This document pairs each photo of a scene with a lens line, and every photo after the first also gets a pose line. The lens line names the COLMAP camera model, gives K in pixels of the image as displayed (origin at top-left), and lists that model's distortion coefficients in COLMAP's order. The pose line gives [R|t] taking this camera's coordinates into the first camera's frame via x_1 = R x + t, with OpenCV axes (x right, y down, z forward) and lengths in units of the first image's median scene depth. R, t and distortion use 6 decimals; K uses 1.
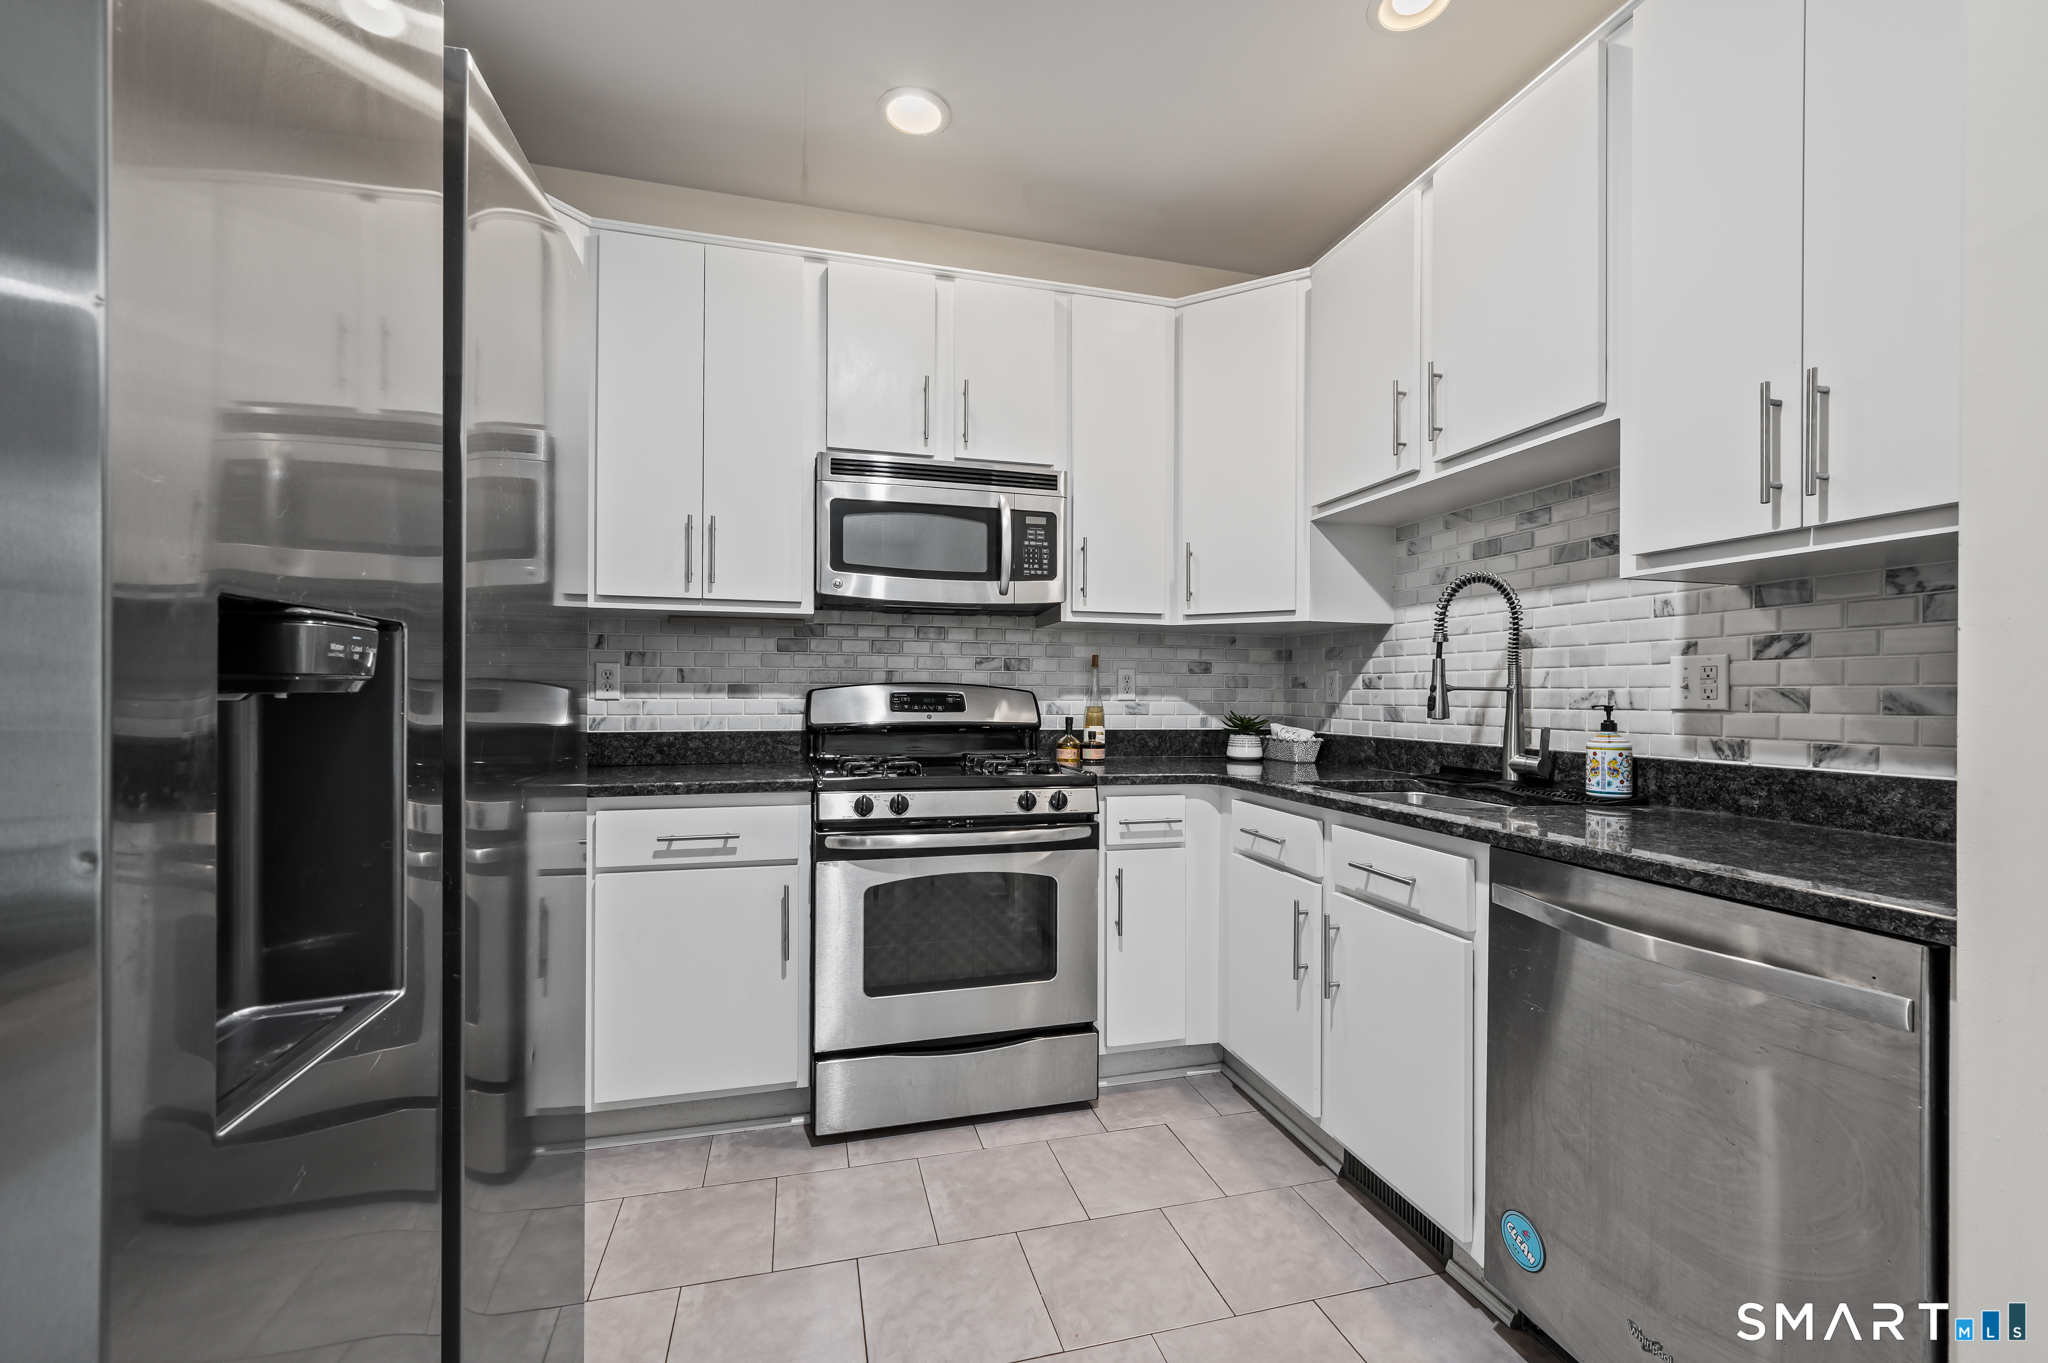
lens RADIAL K [[819.1, 0, 1024.8], [0, 819.1, 689.5], [0, 0, 1]] dist [-0.001035, 0.000100]
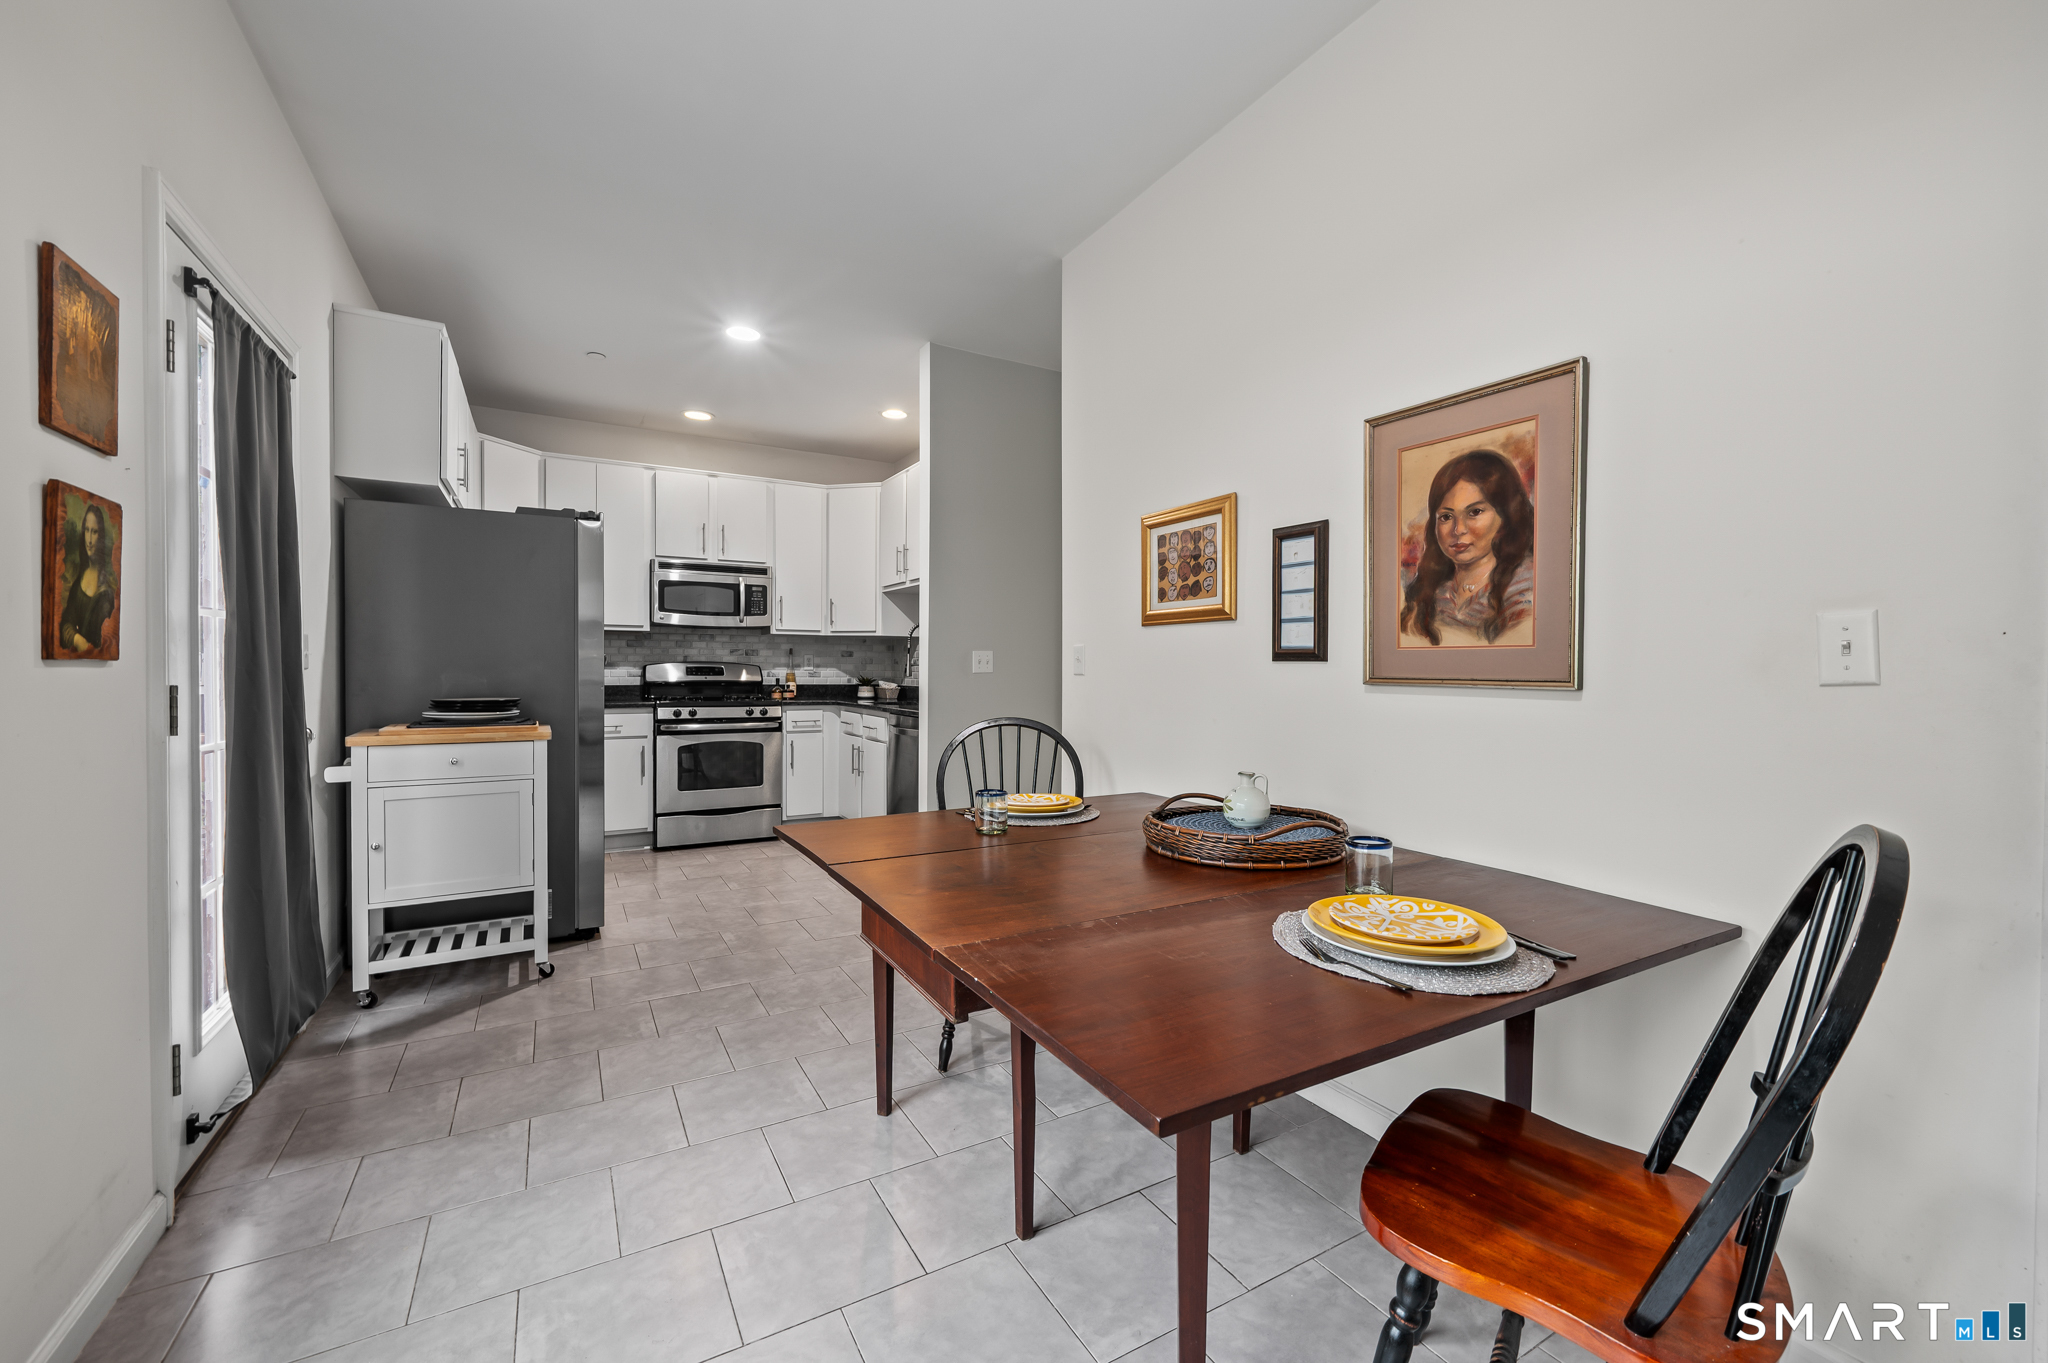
lens RADIAL K [[822.9, 0, 1041.3], [0, 822.9, 674.9], [0, 0, 1]] dist [-0.001189, -0.000015]
pose [[0.964017, -0.002436, 0.265830, 0.176466], [-0.001649, 0.999884, 0.015143, -0.009015], [-0.265836, -0.015036, 0.963901, -1.469840]]
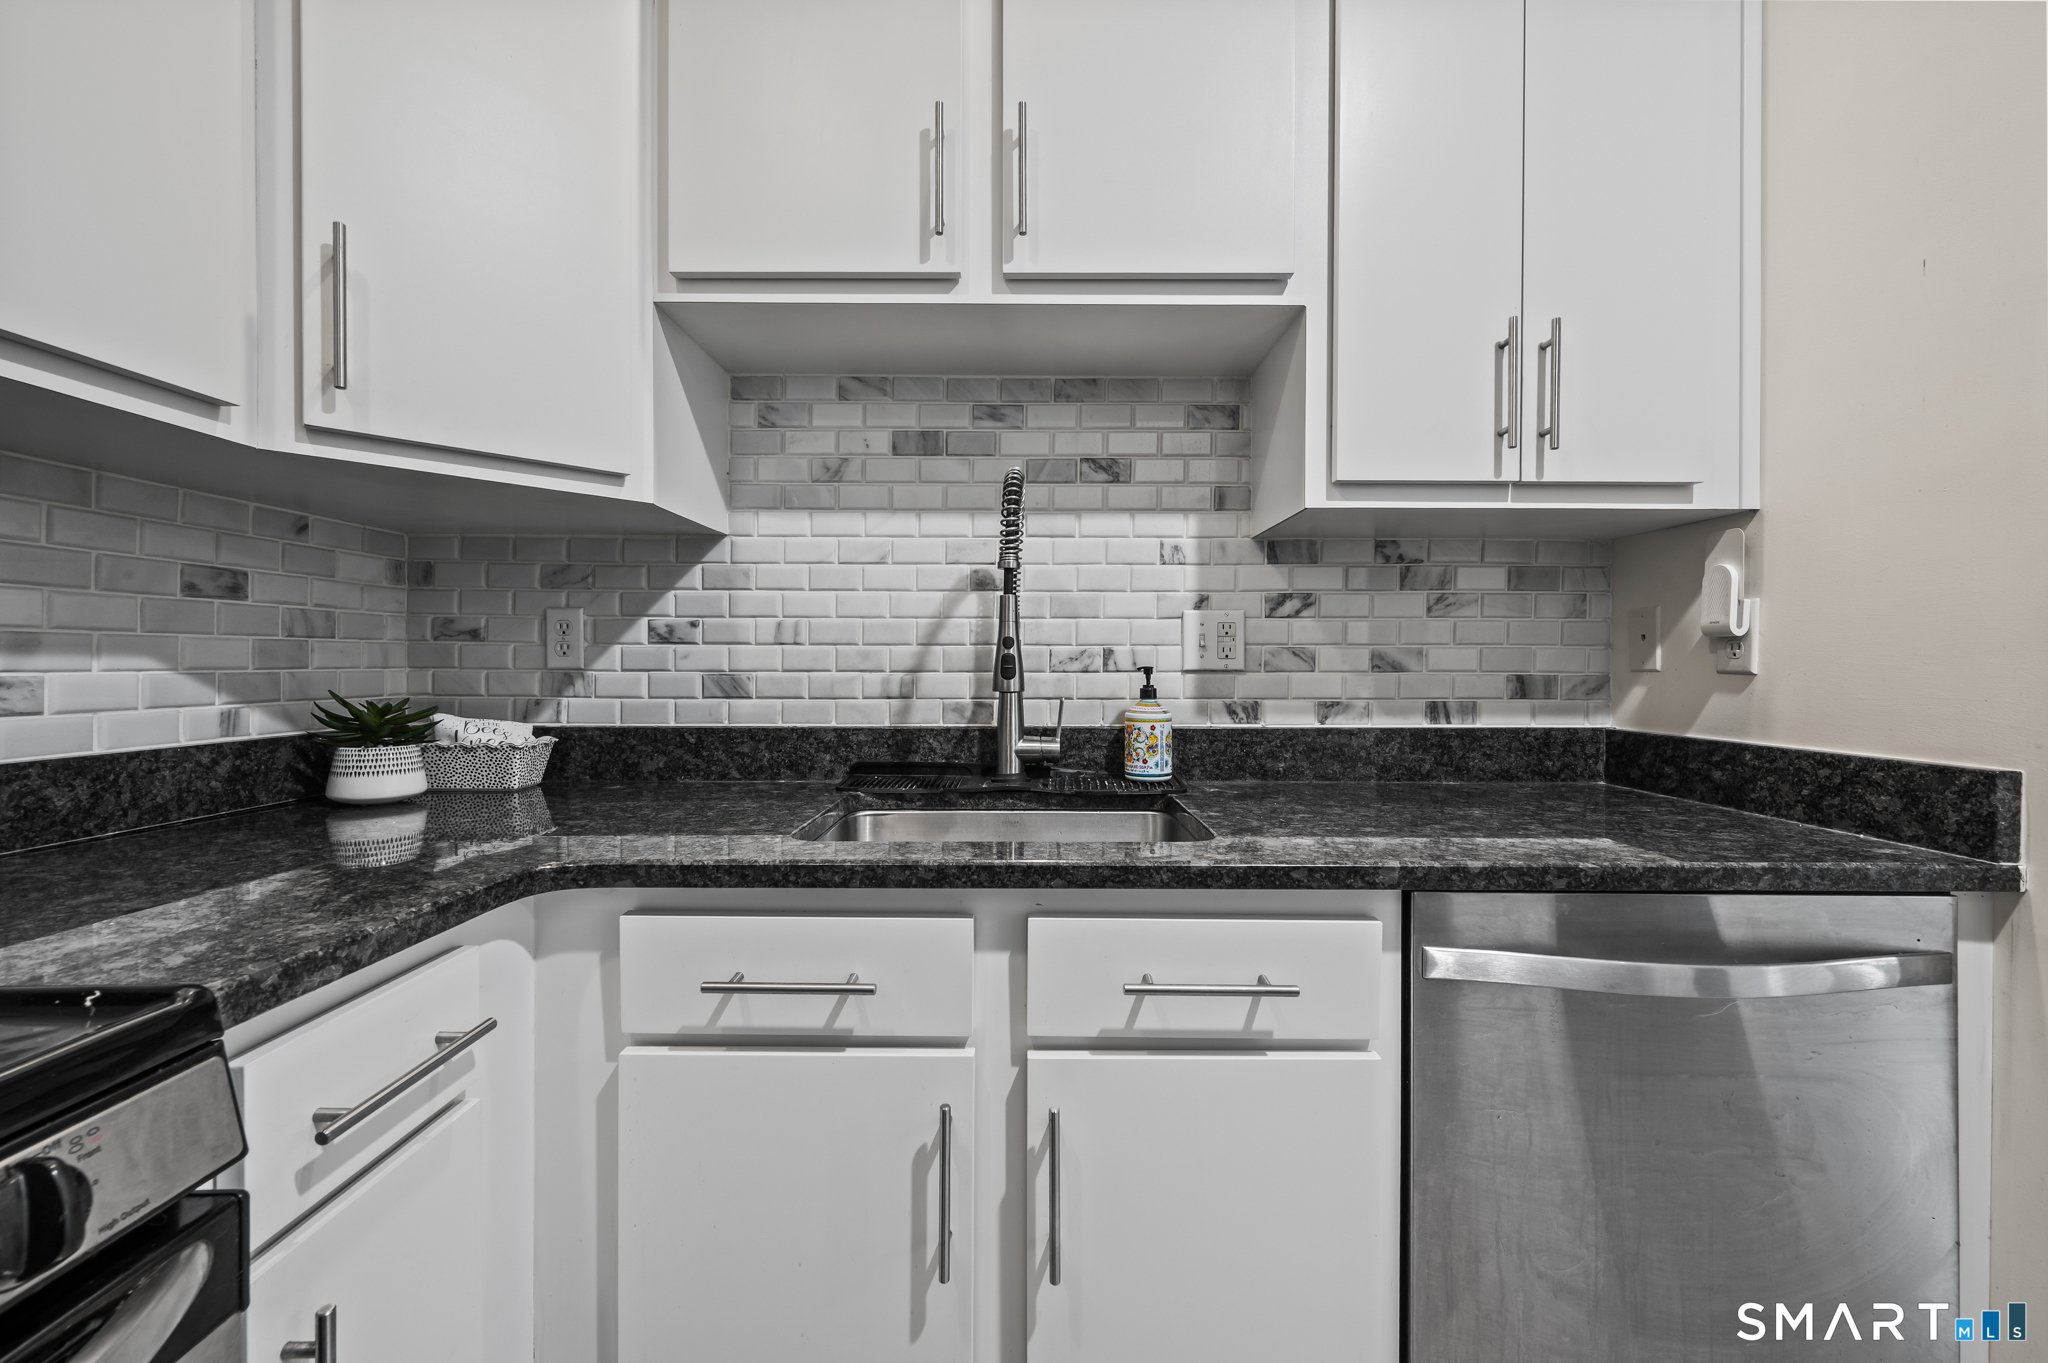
lens RADIAL K [[803.7, 0, 1021.7], [0, 803.7, 666.3], [0, 0, 1]] dist [-0.000394, -0.000022]
pose [[0.261812, -0.011579, 0.965049, -0.067758], [-0.006768, 0.999881, 0.013833, 0.006730], [-0.965095, -0.010153, 0.261703, 0.701930]]
